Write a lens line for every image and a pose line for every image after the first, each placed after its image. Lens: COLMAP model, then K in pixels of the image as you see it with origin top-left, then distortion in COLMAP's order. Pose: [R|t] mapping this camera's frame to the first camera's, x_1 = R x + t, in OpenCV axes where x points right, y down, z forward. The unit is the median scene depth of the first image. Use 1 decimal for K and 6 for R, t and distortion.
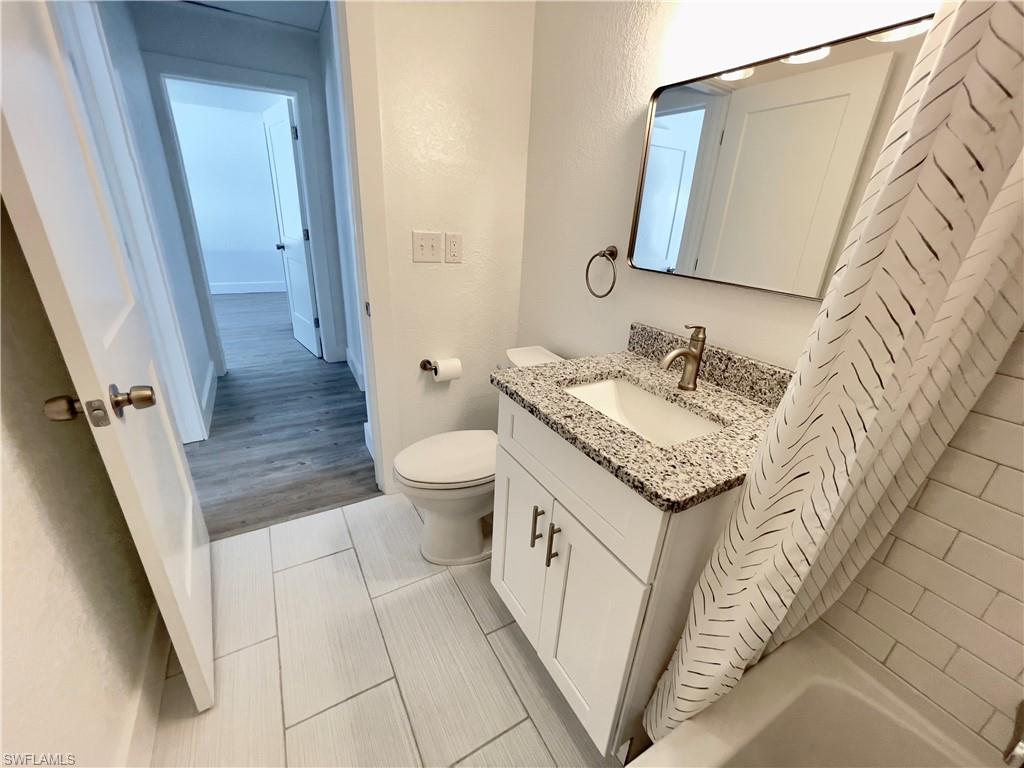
lens RADIAL K [[413.9, 0, 508.6], [0, 413.9, 386.4], [0, 0, 1]] dist [-0.002854, 0.001314]
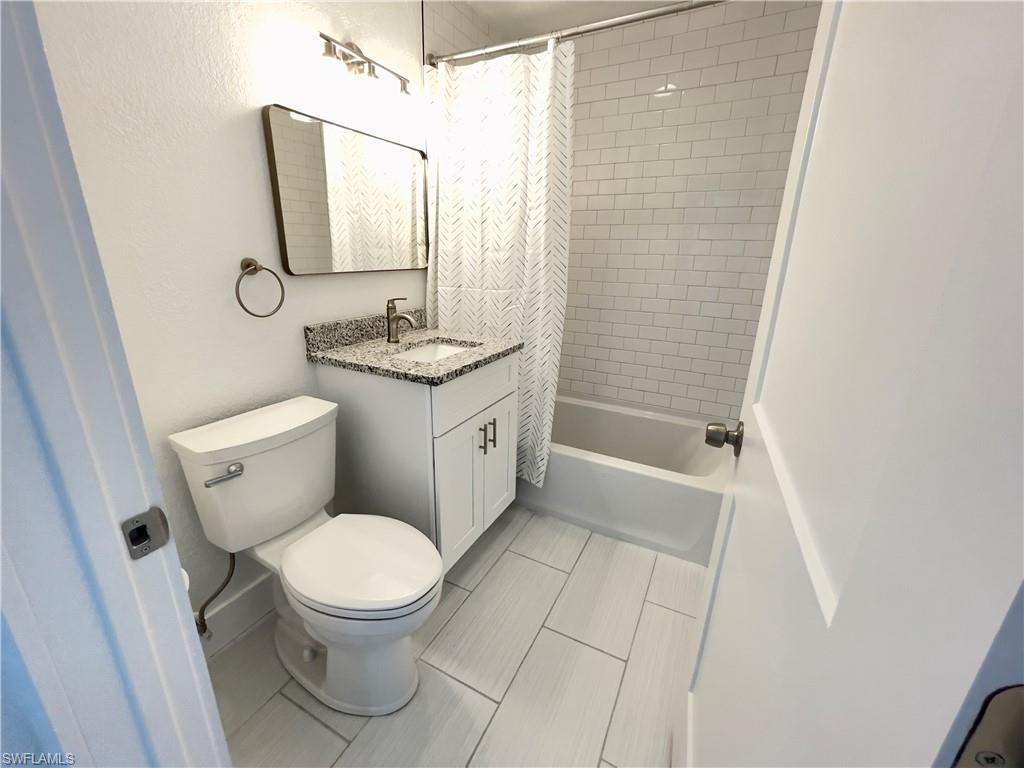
lens RADIAL K [[413.9, 0, 515.3], [0, 413.9, 380.9], [0, 0, 1]] dist [-0.002854, 0.001314]
pose [[-0.536870, -0.317035, 0.781831, -1.027816], [0.272129, 0.812101, 0.516176, -0.539258], [-0.798571, 0.489878, -0.349719, 1.248169]]
